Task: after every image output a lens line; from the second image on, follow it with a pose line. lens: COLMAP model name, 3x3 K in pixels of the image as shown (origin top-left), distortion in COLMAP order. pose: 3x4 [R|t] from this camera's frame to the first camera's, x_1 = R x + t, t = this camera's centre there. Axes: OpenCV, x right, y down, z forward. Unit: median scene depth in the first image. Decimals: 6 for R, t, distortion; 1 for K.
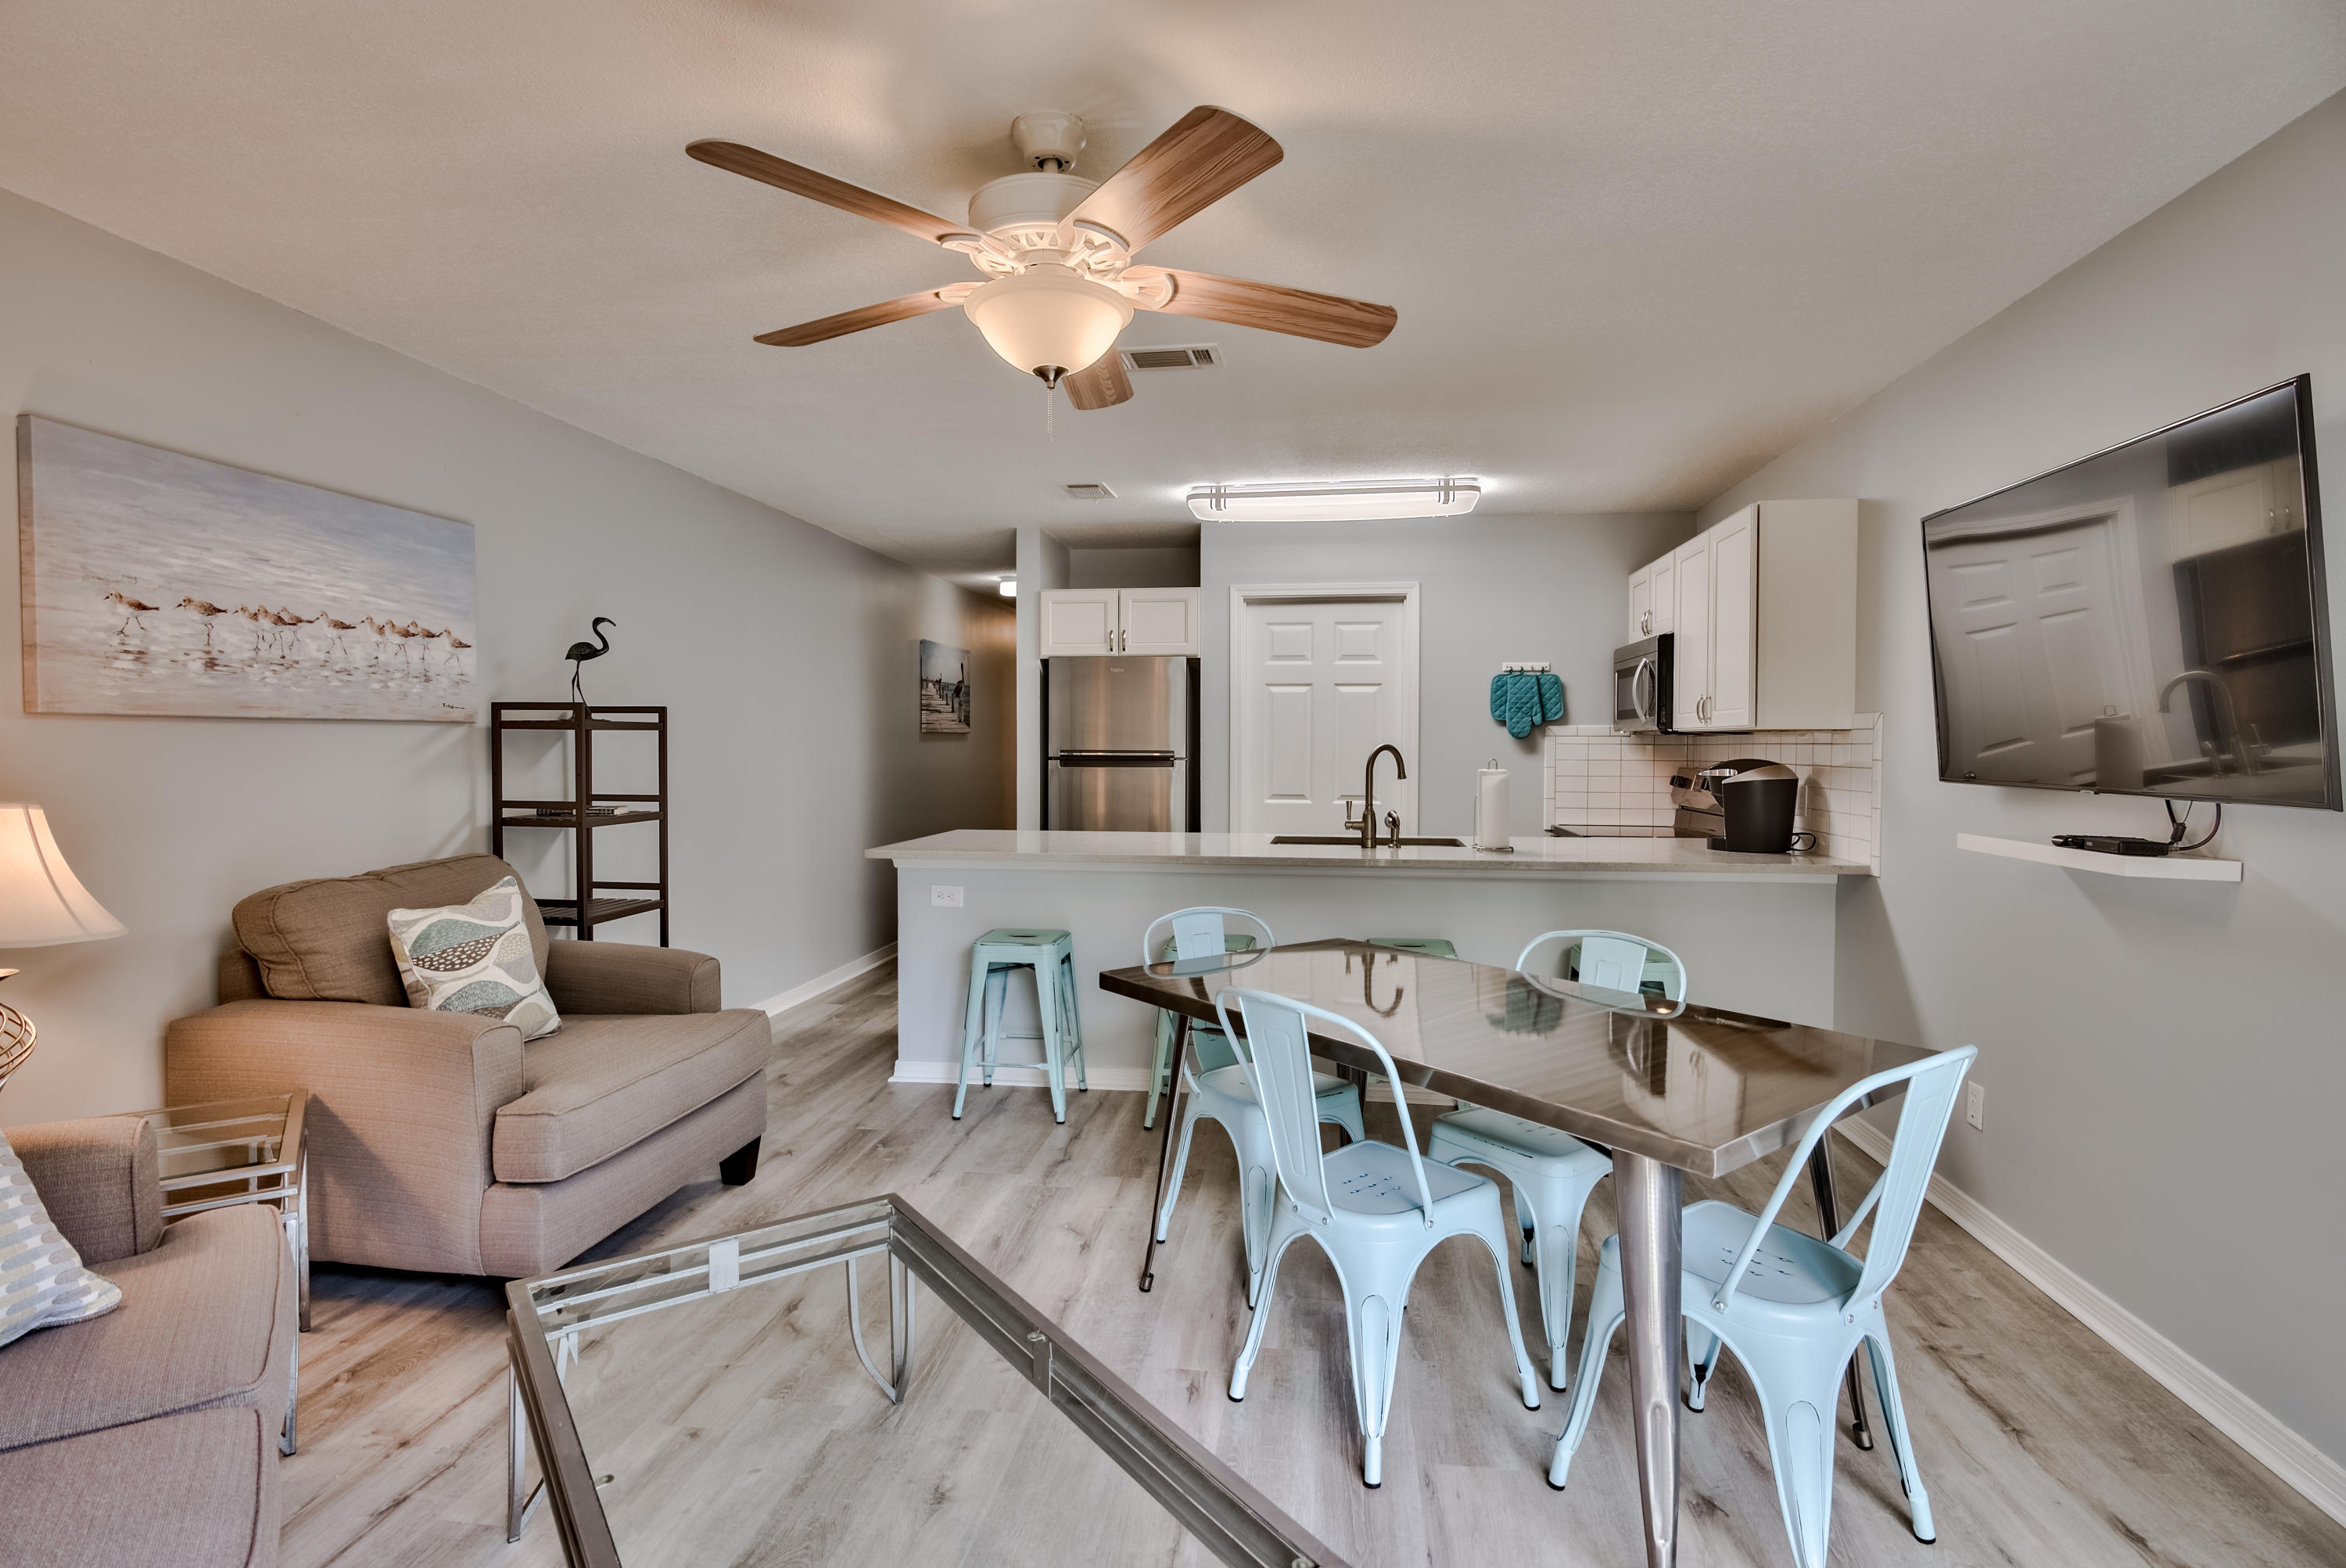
lens RADIAL K [[1153.5, 0, 1152.4], [0, 1153.5, 768.9], [0, 0, 1]] dist [-0.002587, 0.000197]
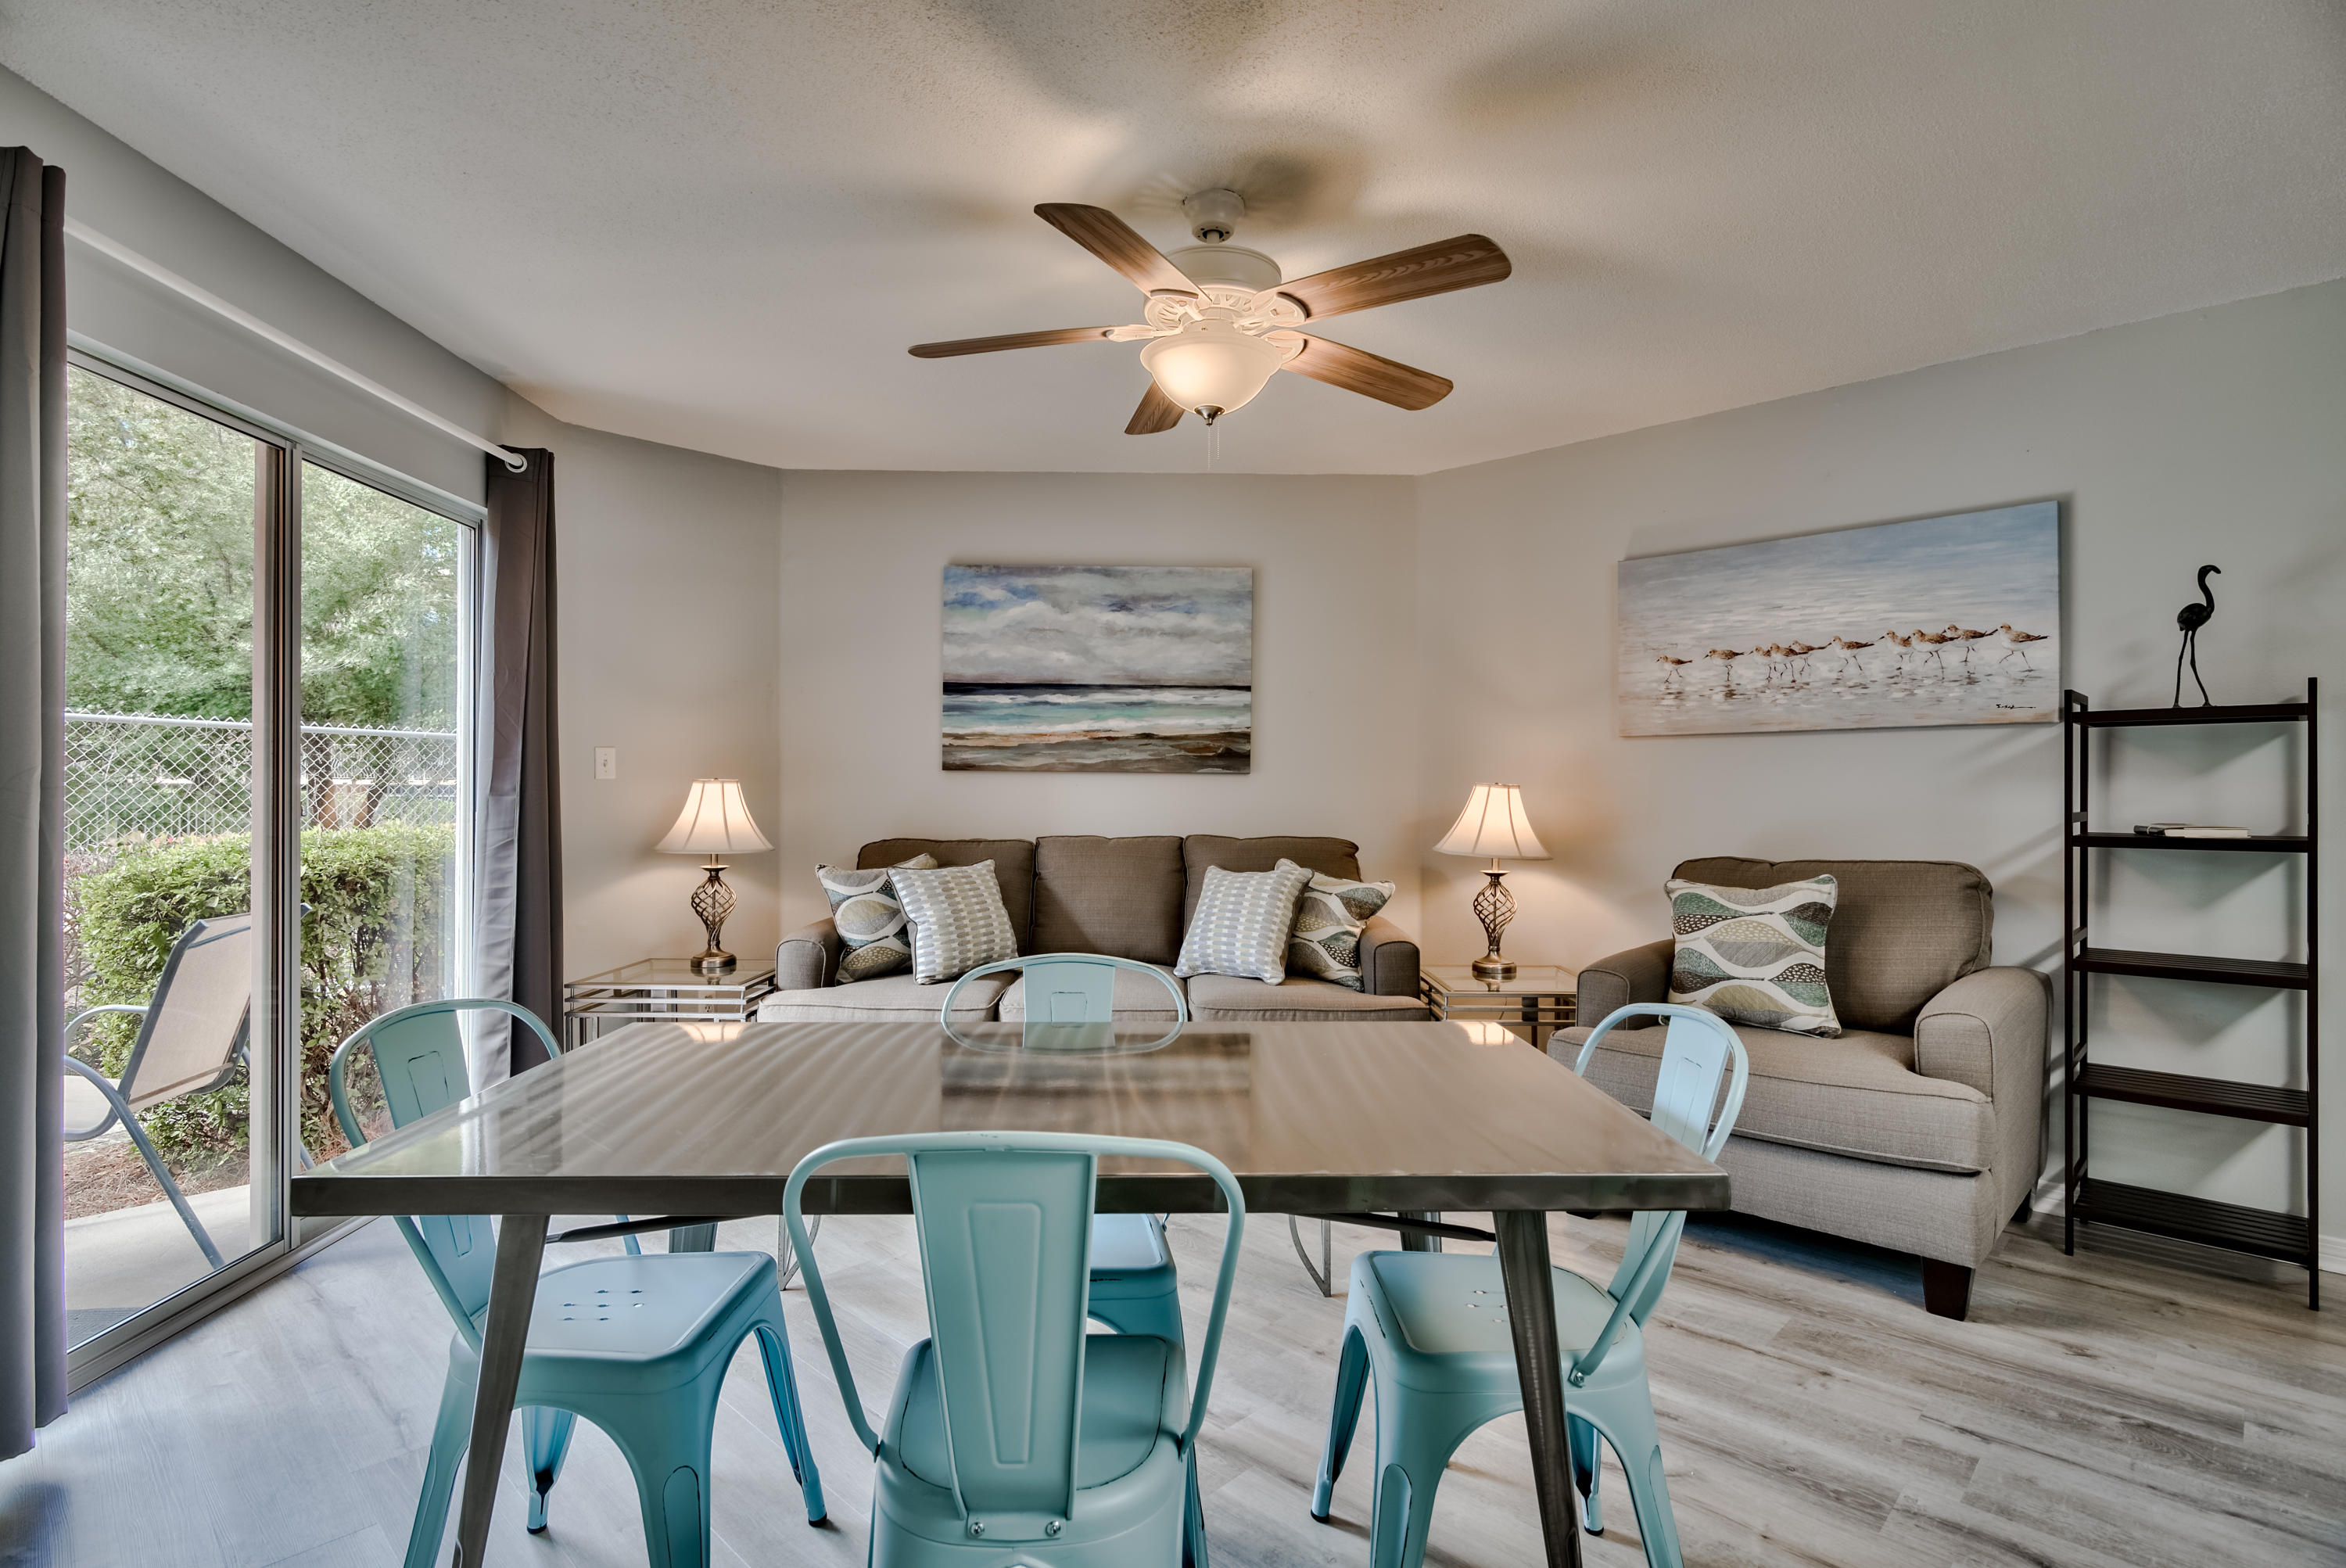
lens RADIAL K [[1153.5, 0, 1152.4], [0, 1153.5, 768.9], [0, 0, 1]] dist [-0.002587, 0.000197]
pose [[-0.584623, -0.017639, -0.811113, 0.617129], [-0.021454, 0.999750, -0.006278, 0.018406], [0.811021, 0.013731, -0.584856, 1.110805]]
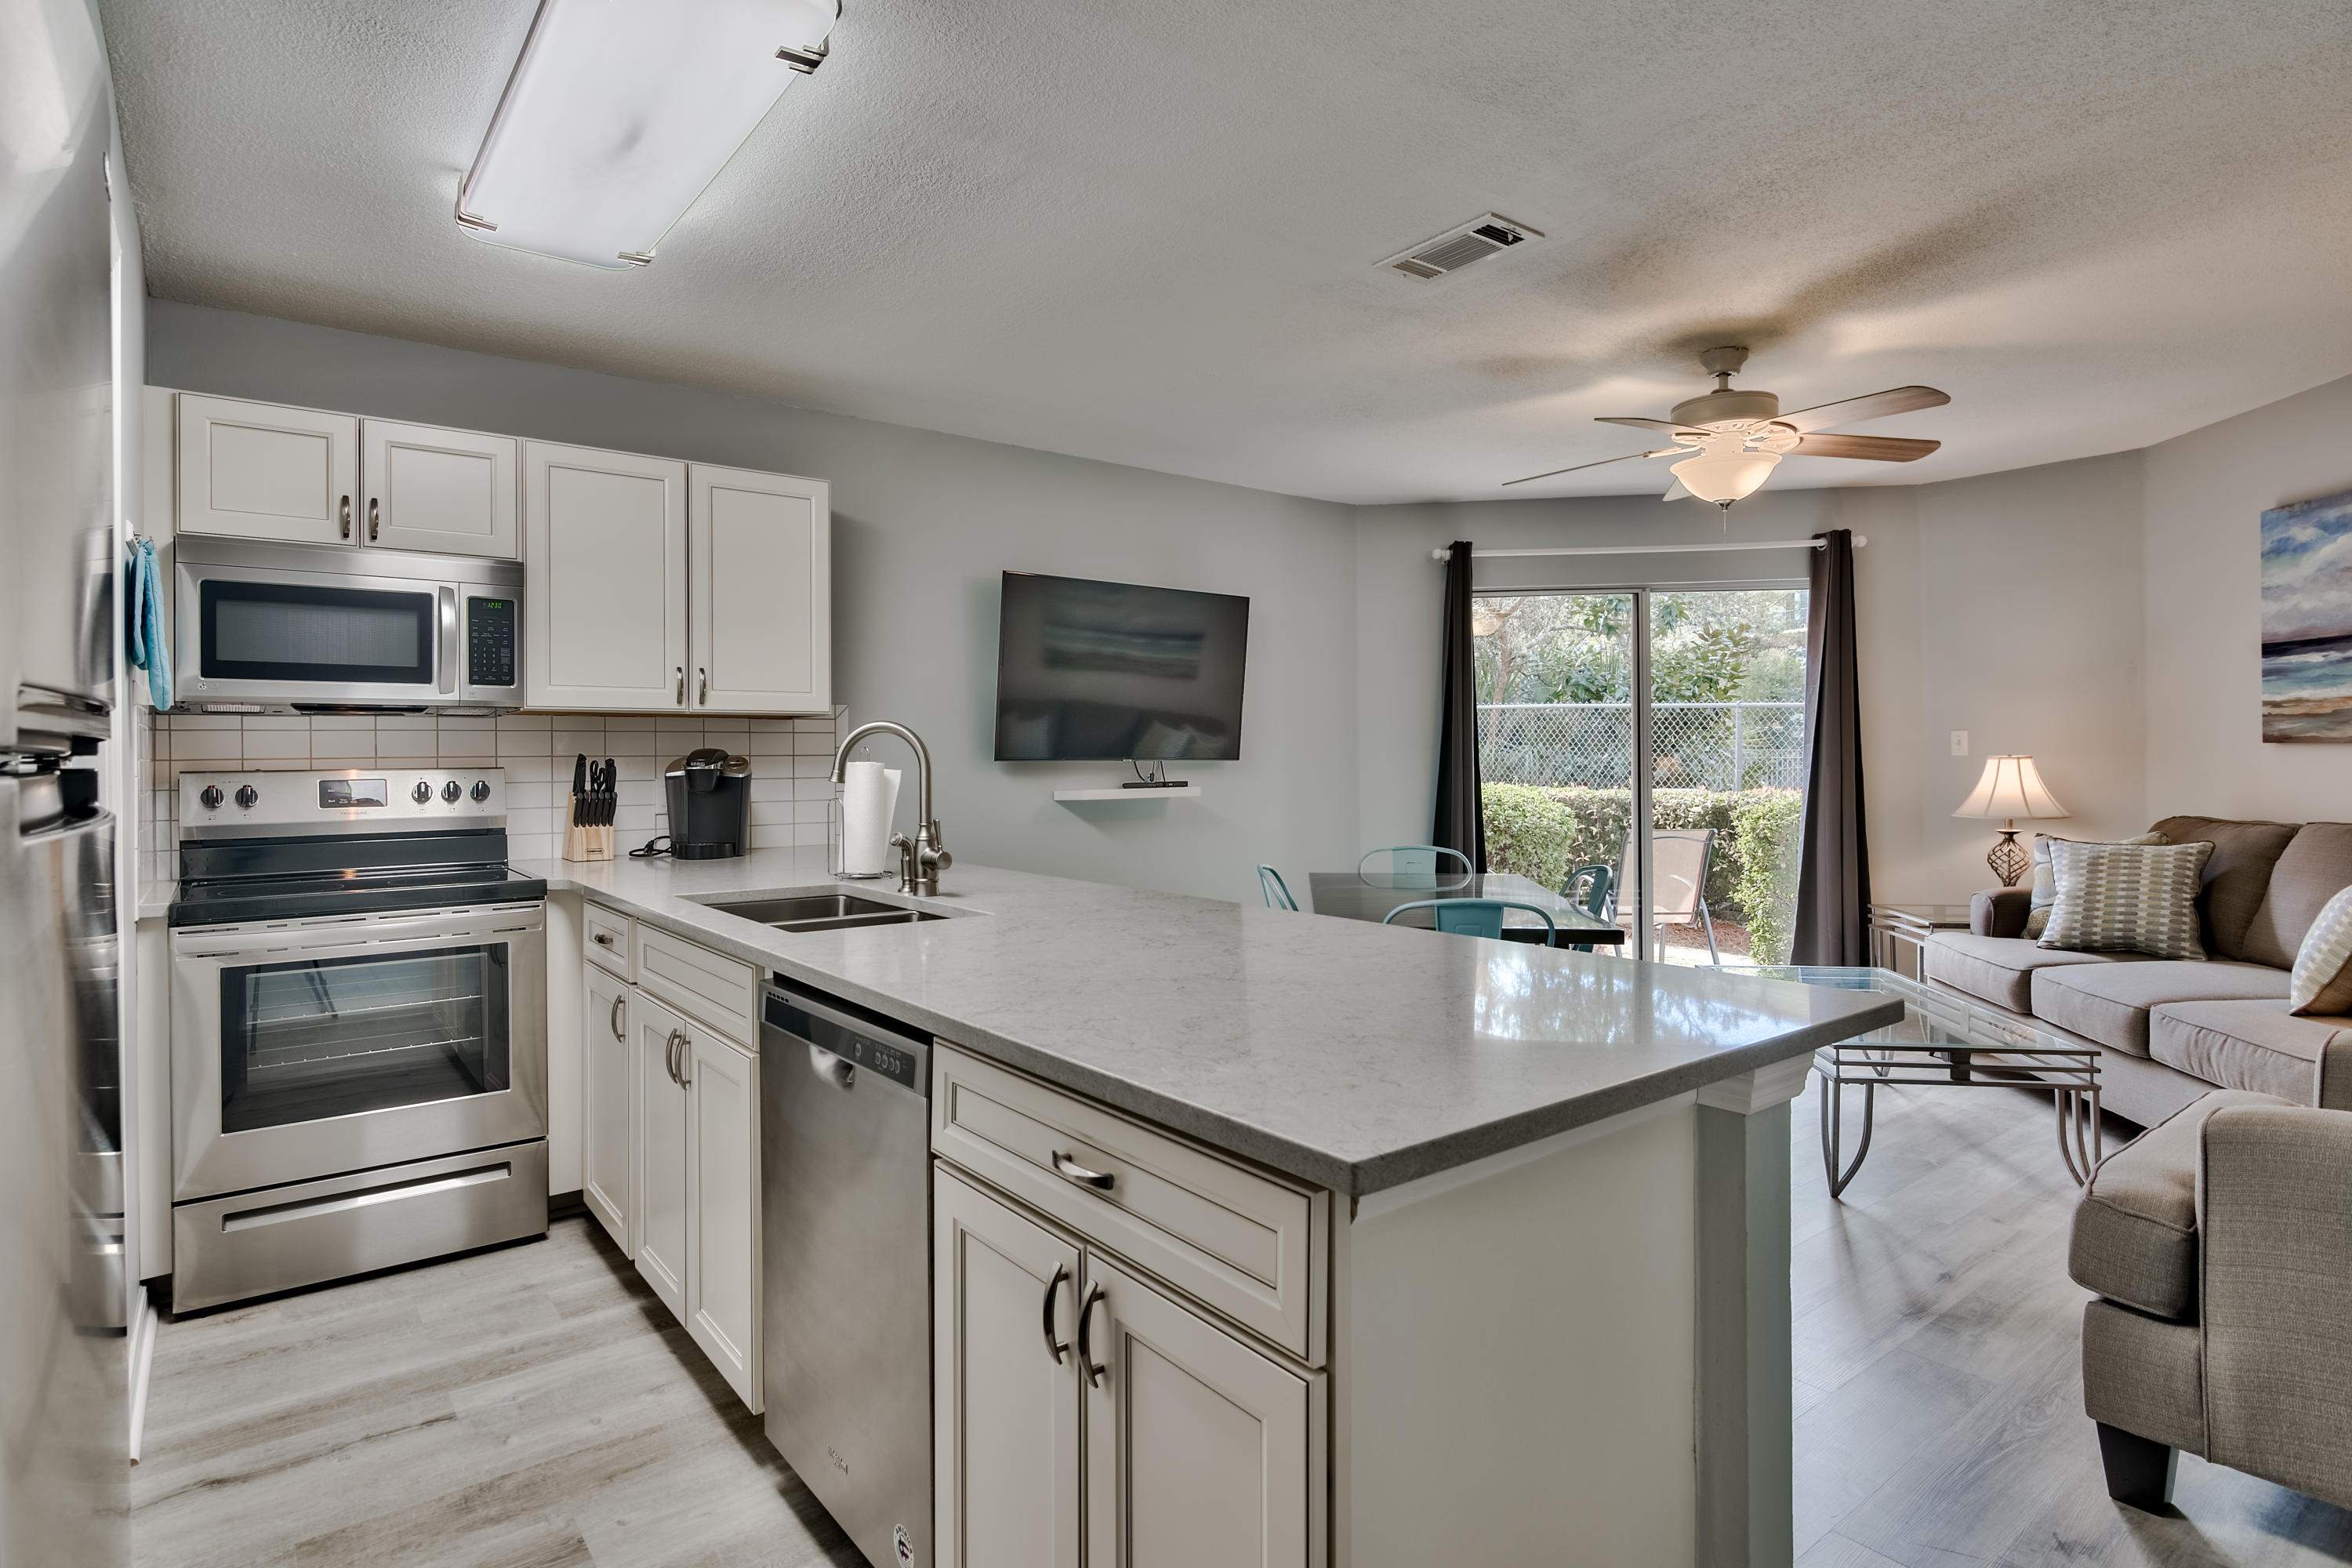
lens RADIAL K [[1220.6, 0, 1137.8], [0, 1220.6, 771.7], [0, 0, 1]] dist [-0.001430, -0.000606]
pose [[-0.707238, -0.005722, 0.706952, -0.392977], [0.022282, 0.999290, 0.030379, -0.017425], [-0.706624, 0.037237, -0.706608, 1.844948]]
